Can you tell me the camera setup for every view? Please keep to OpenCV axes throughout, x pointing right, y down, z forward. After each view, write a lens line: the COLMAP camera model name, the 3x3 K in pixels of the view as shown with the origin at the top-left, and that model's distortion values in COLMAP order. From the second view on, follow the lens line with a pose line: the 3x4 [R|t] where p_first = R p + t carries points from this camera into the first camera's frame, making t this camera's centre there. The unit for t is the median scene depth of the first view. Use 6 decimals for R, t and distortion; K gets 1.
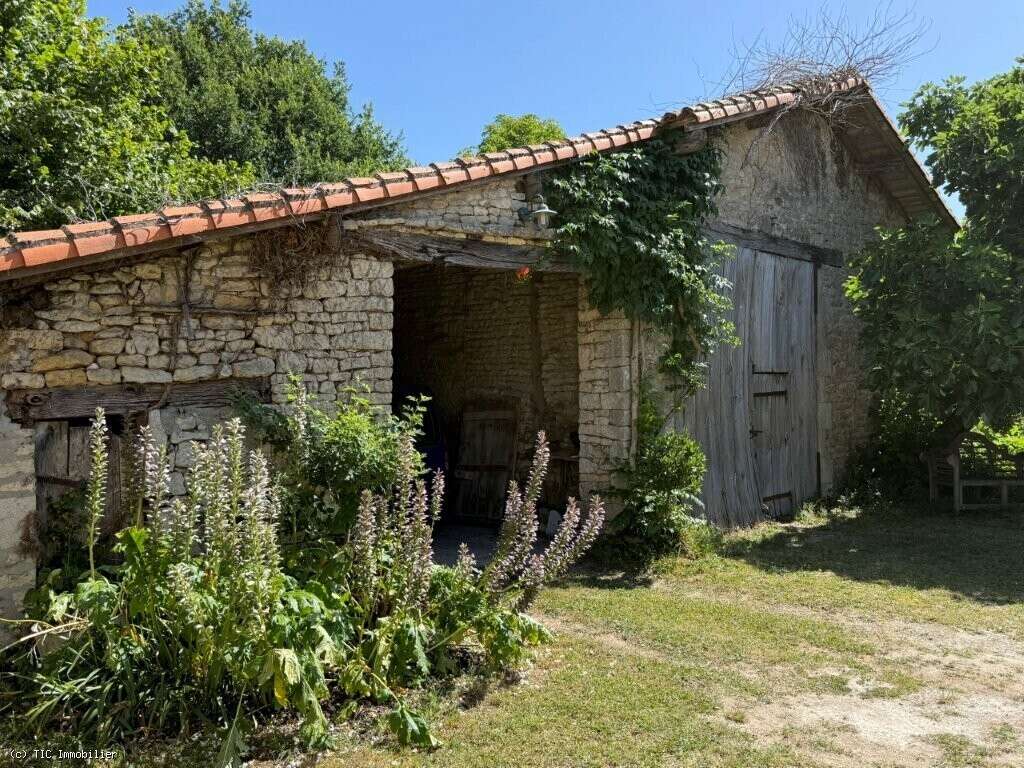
lens RADIAL K [[792.7, 0, 511.9], [0, 792.7, 398.0], [0, 0, 1]] dist [0.152324, -0.306876]
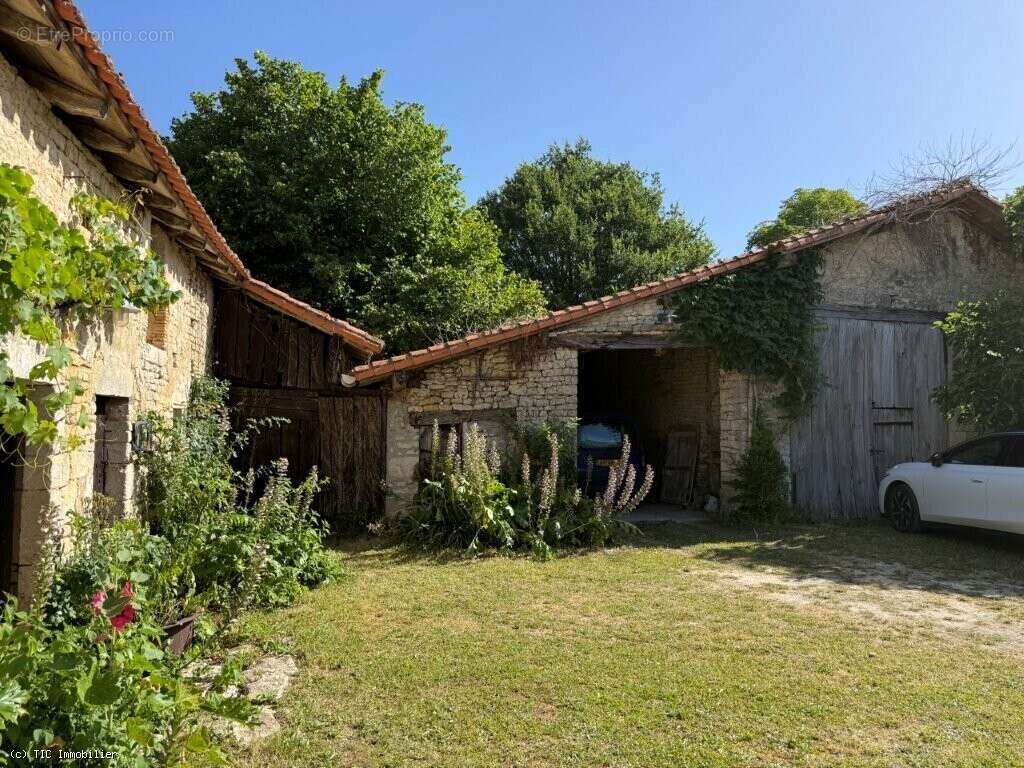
lens RADIAL K [[711.6, 0, 505.5], [0, 711.6, 416.0], [0, 0, 1]] dist [-0.012087, -0.002455]
pose [[0.886658, 0.009170, -0.462335, 0.506032], [-0.018893, 0.999687, -0.016405, 0.023824], [0.462040, 0.023281, 0.886554, -0.631145]]
